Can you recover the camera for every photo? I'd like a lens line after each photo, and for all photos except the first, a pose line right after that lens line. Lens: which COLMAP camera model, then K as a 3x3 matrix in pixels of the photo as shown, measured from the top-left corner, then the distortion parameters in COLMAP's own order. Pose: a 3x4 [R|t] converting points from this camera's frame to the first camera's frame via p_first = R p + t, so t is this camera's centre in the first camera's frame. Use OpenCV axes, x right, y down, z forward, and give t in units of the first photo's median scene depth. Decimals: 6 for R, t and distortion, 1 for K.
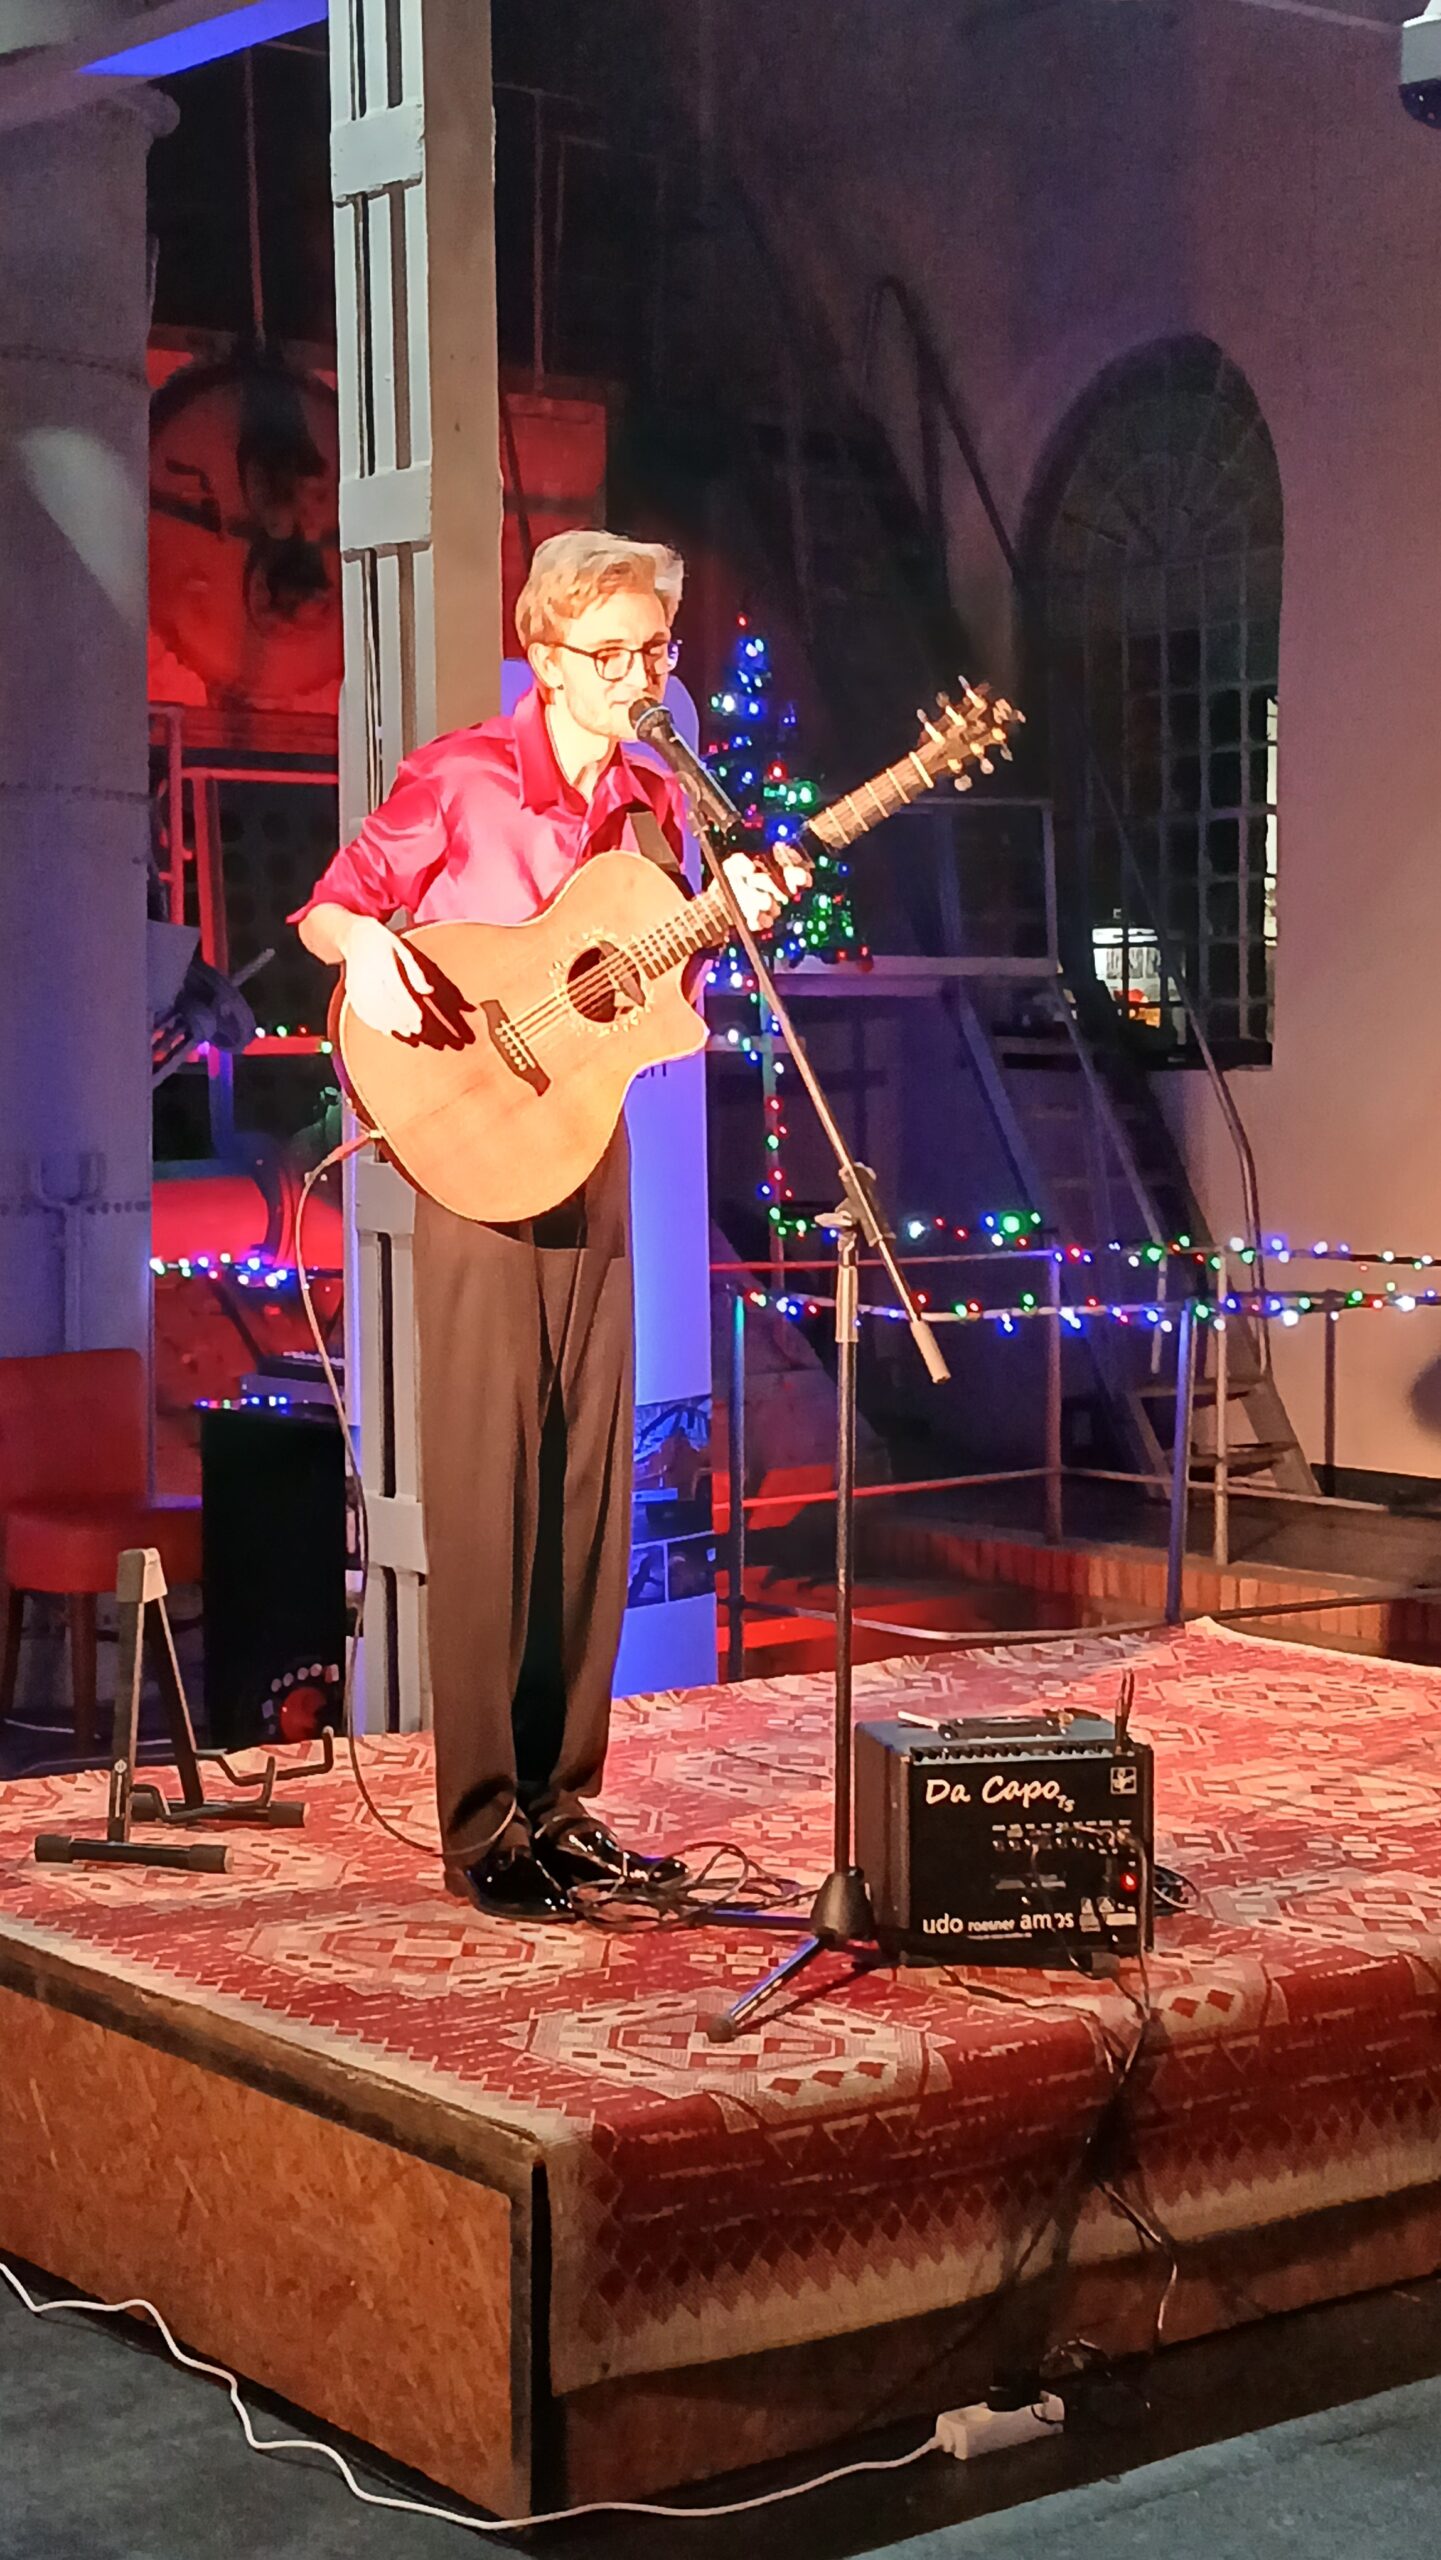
lens RADIAL K [[3913.8, 0, 709.5], [0, 3913.8, 1276.4], [0, 0, 1]] dist [0.139605, -0.129098]
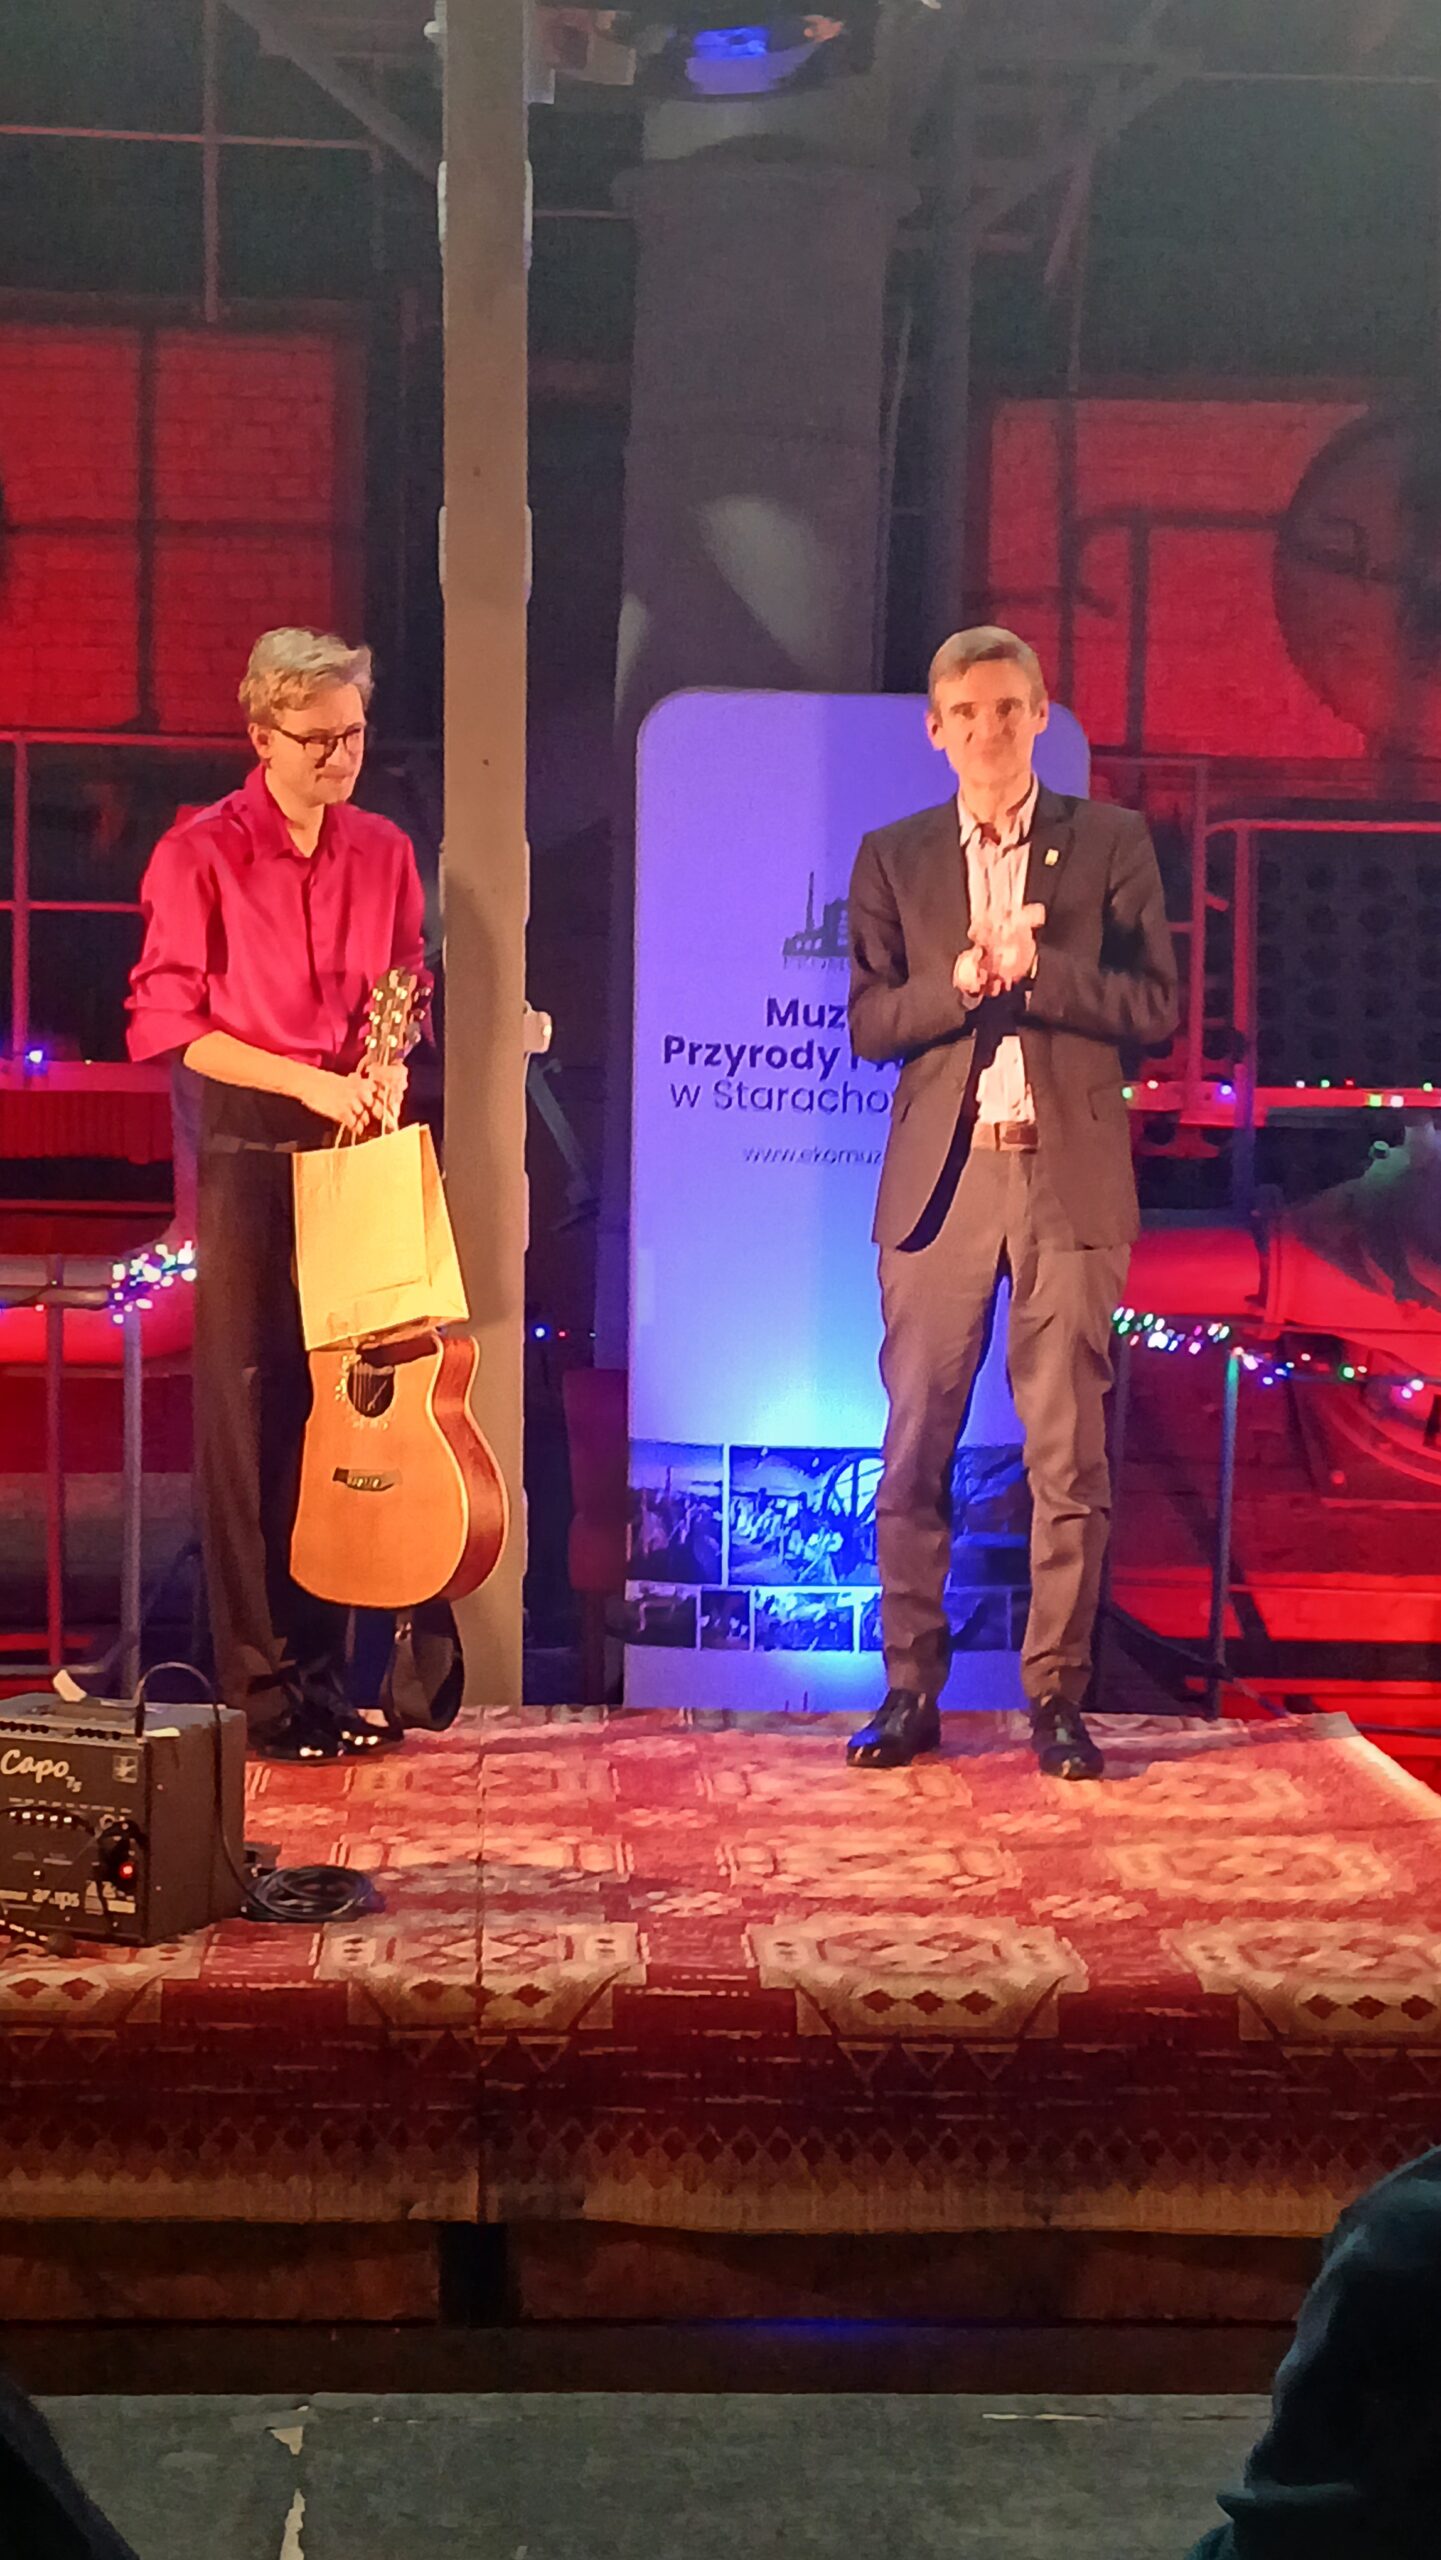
lens RADIAL K [[3913.8, 0, 709.5], [0, 3913.8, 1276.4], [0, 0, 1]] dist [0.139605, -0.129098]
pose [[0.820566, 0.045102, -0.569770, 0.799456], [-0.057542, 0.998336, -0.003843, -0.003052], [0.568649, 0.035938, 0.821795, 0.248628]]
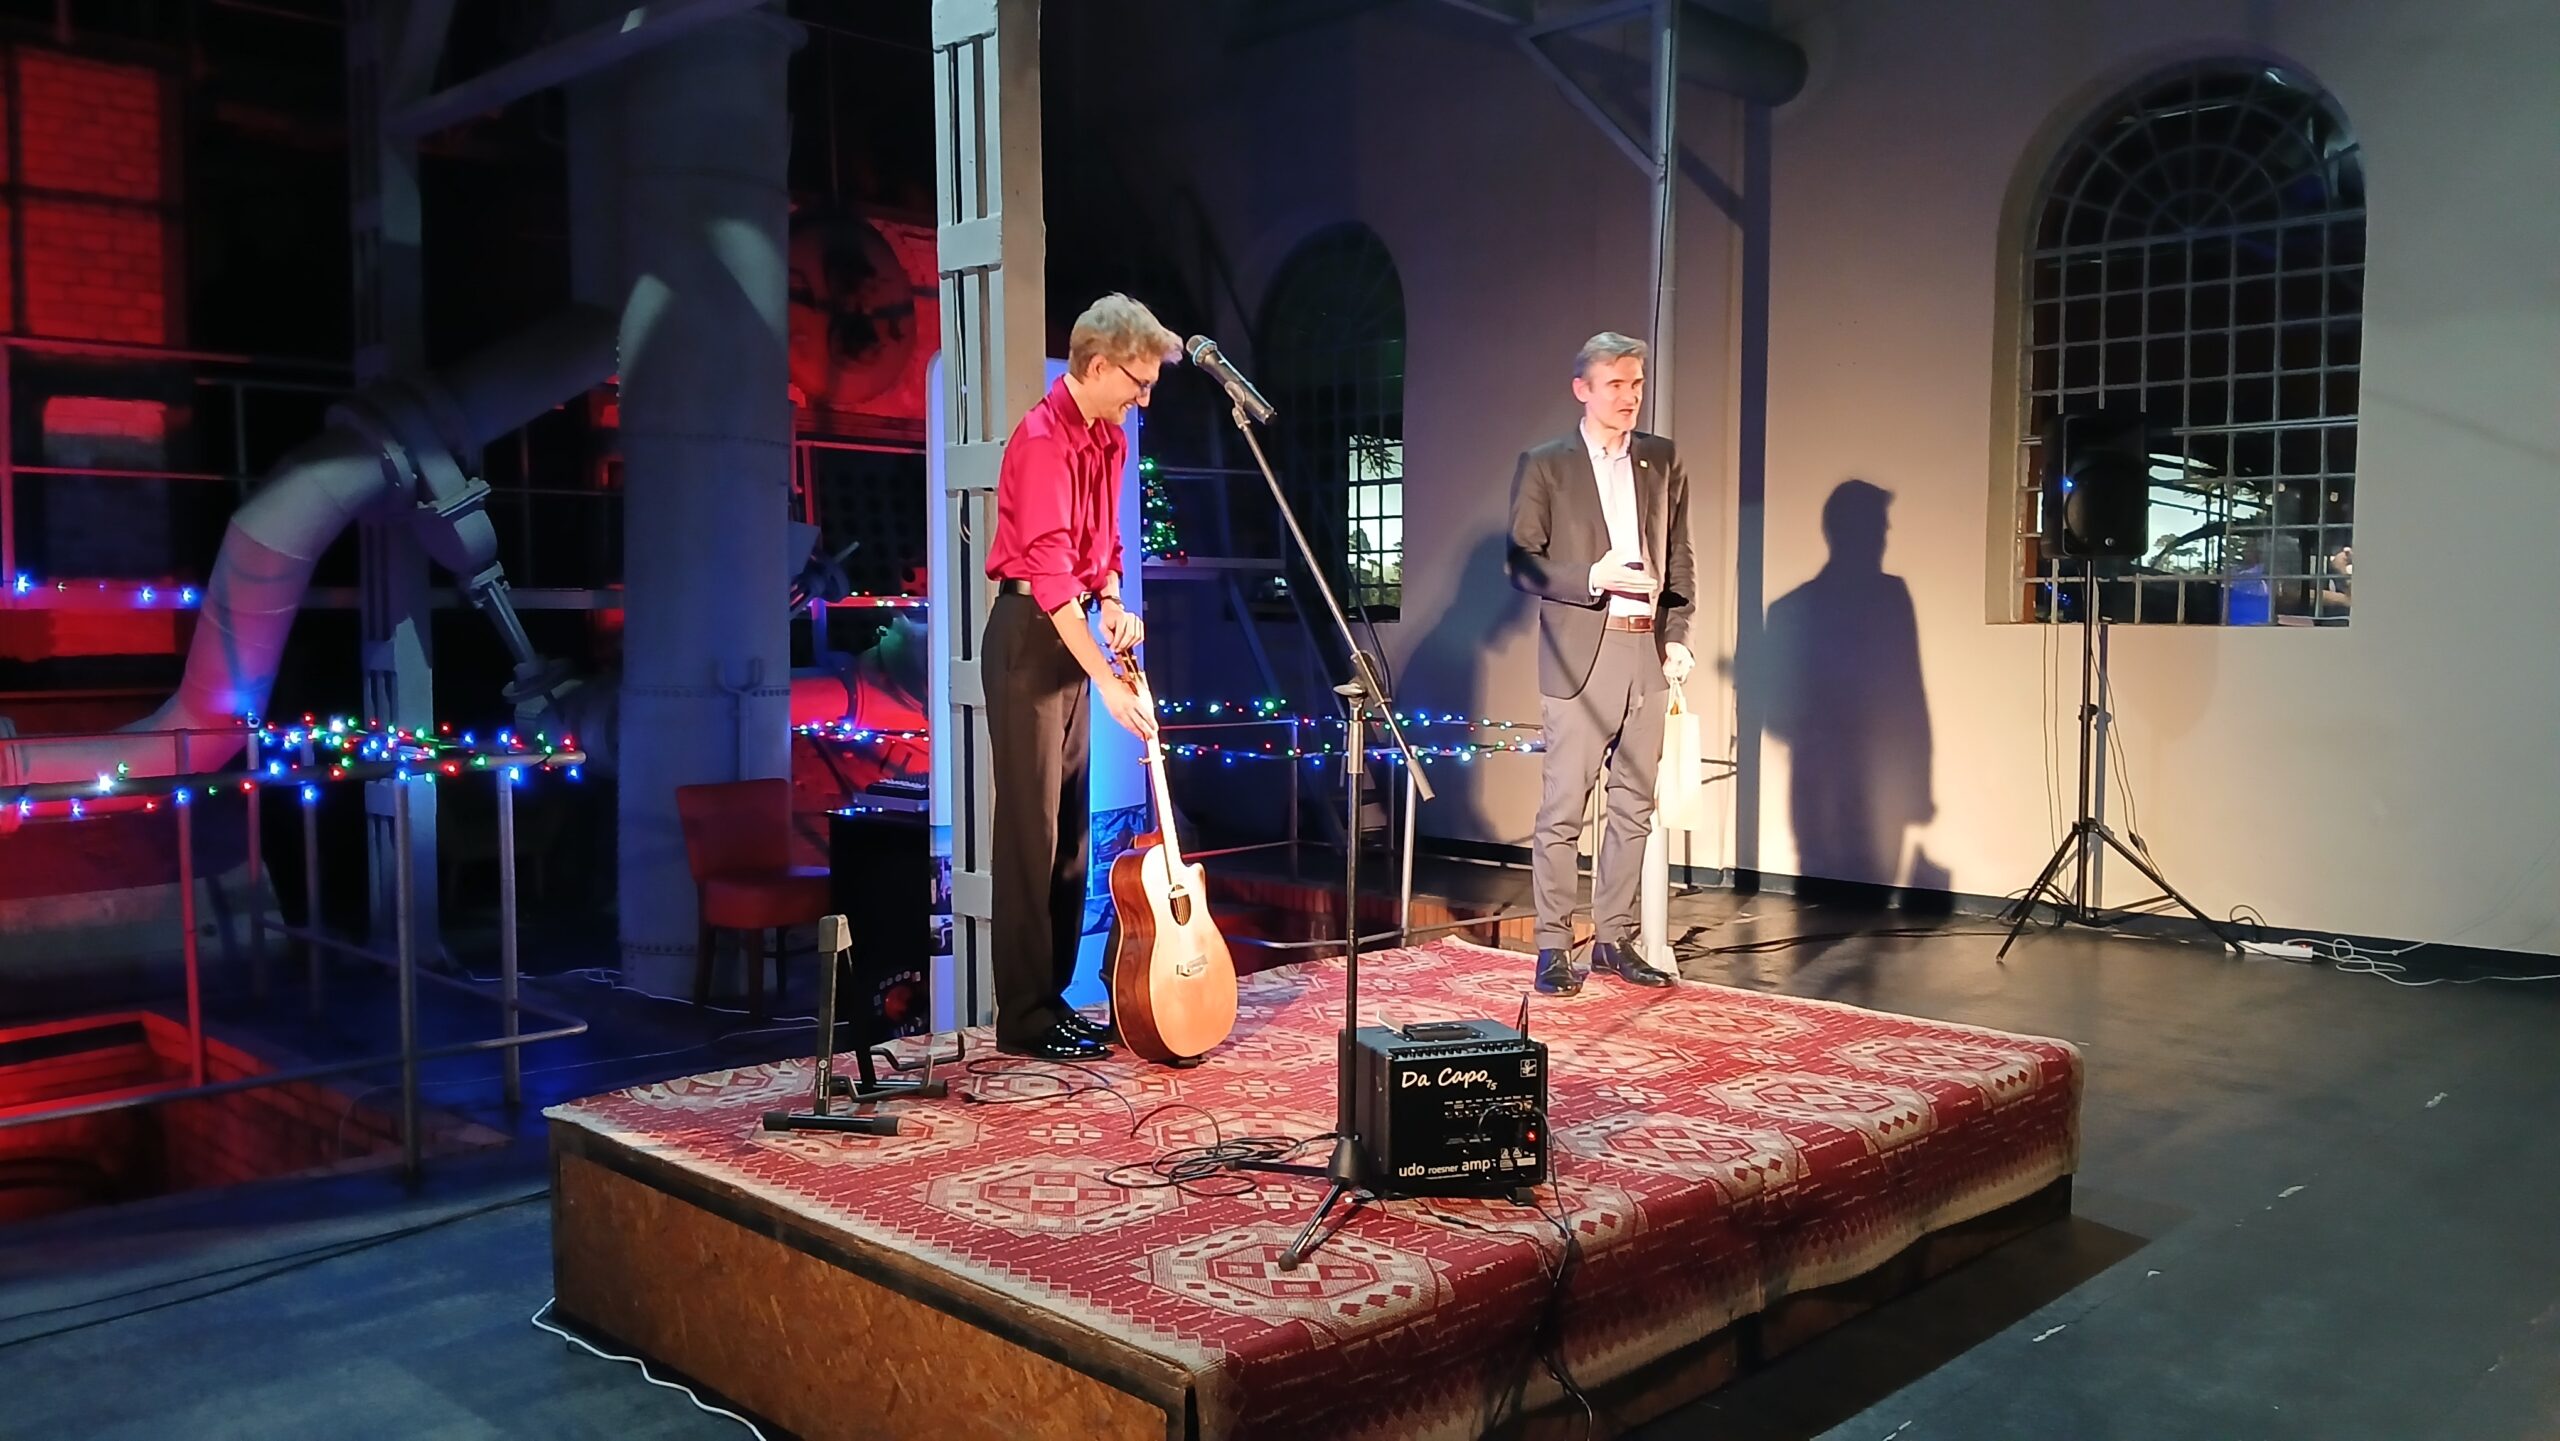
lens RADIAL K [[1950.8, 0, 1274.7], [0, 1950.8, 735.1], [0, 0, 1]] dist [0.124525, -0.227954]
pose [[0.991859, -0.001933, 0.127328, -0.083913], [0.002089, 0.999997, -0.001091, 0.003101], [-0.127325, 0.001348, 0.991860, 0.277158]]
